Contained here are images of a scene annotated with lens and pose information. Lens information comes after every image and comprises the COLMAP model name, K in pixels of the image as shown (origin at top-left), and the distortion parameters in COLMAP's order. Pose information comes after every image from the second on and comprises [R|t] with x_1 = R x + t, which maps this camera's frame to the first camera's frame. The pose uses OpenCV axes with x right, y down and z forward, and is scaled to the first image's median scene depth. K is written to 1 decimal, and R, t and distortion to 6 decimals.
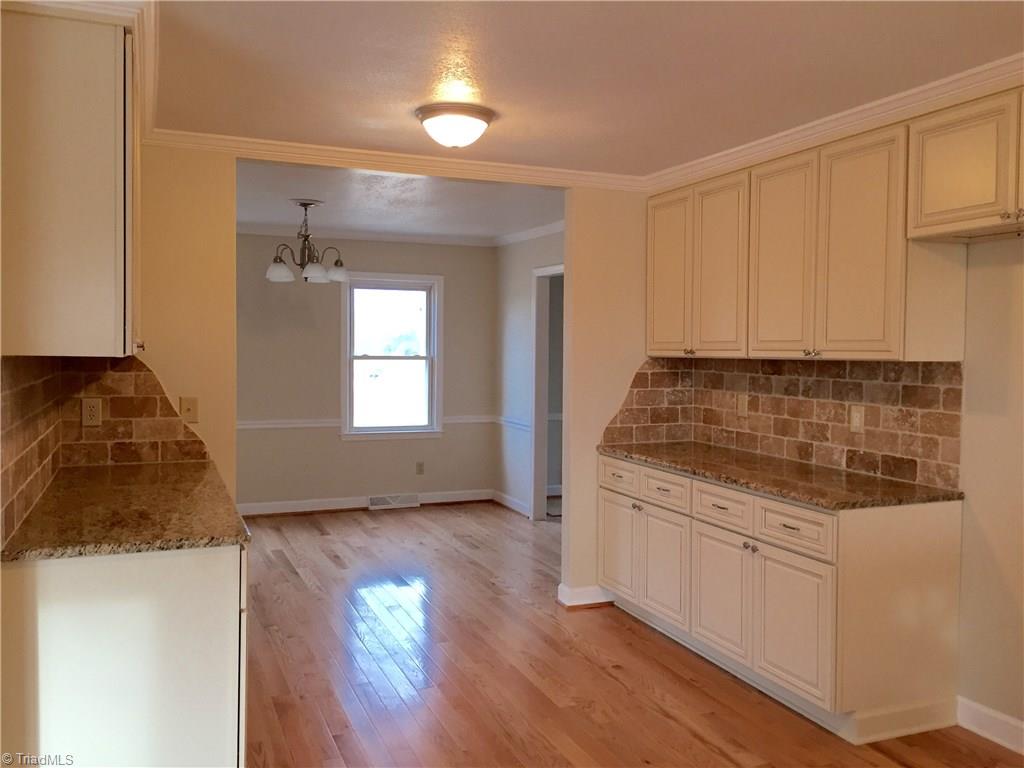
lens RADIAL K [[871.8, 0, 510.9], [0, 871.8, 381.2], [0, 0, 1]] dist [0.080415, -0.098076]
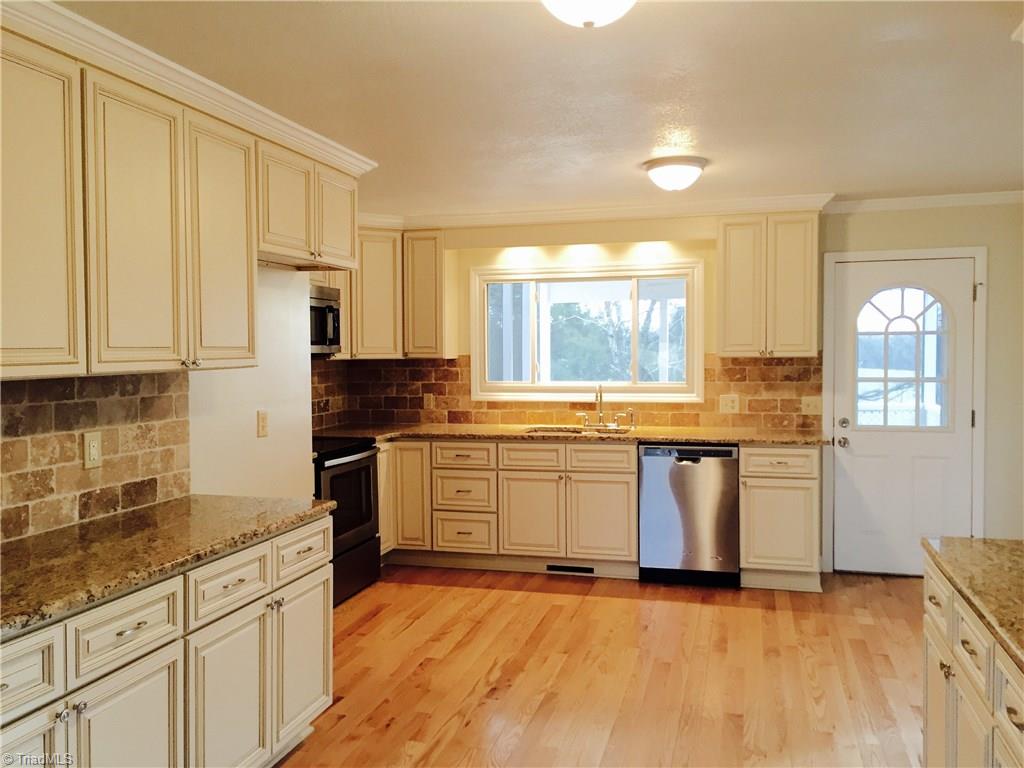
lens RADIAL K [[871.8, 0, 509.1], [0, 871.8, 388.3], [0, 0, 1]] dist [0.080415, -0.098076]
pose [[-0.786480, -0.038255, 0.616430, -0.362620], [0.018725, 0.996144, 0.085710, -0.069478], [-0.617331, 0.078952, -0.782731, 1.389847]]
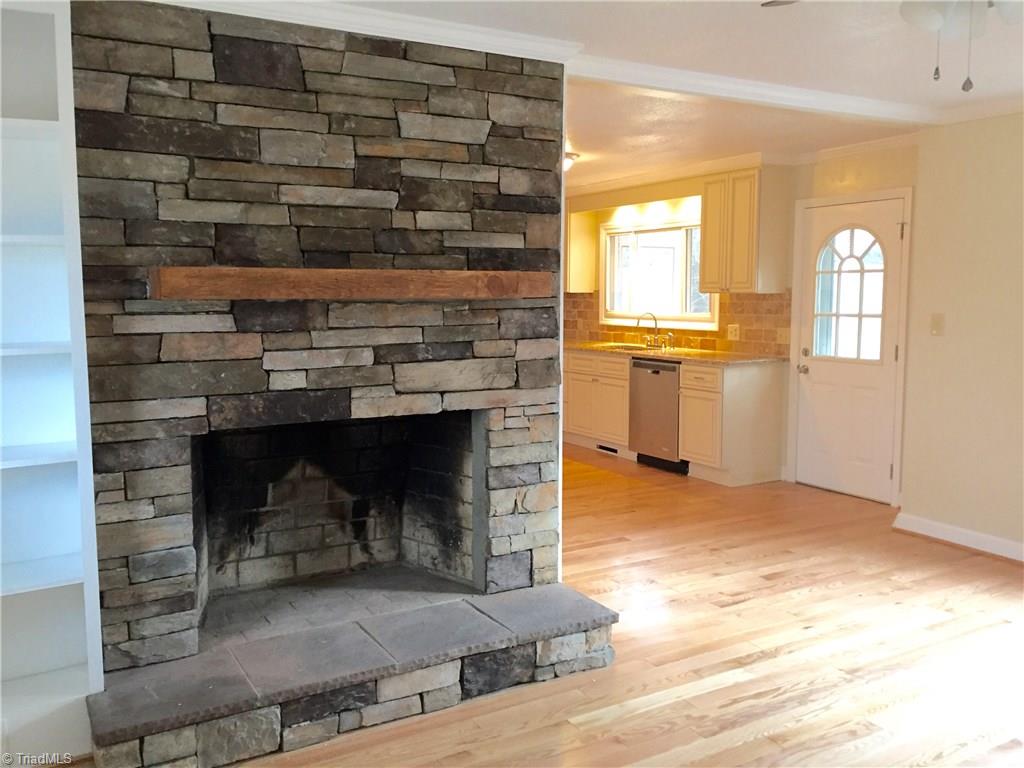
lens RADIAL K [[871.8, 0, 510.1], [0, 871.8, 382.9], [0, 0, 1]] dist [0.080415, -0.098076]
pose [[-0.125635, -0.122556, 0.984478, -1.458844], [0.038237, 0.991005, 0.128248, -0.051495], [-0.991339, 0.053756, -0.119819, 0.648710]]
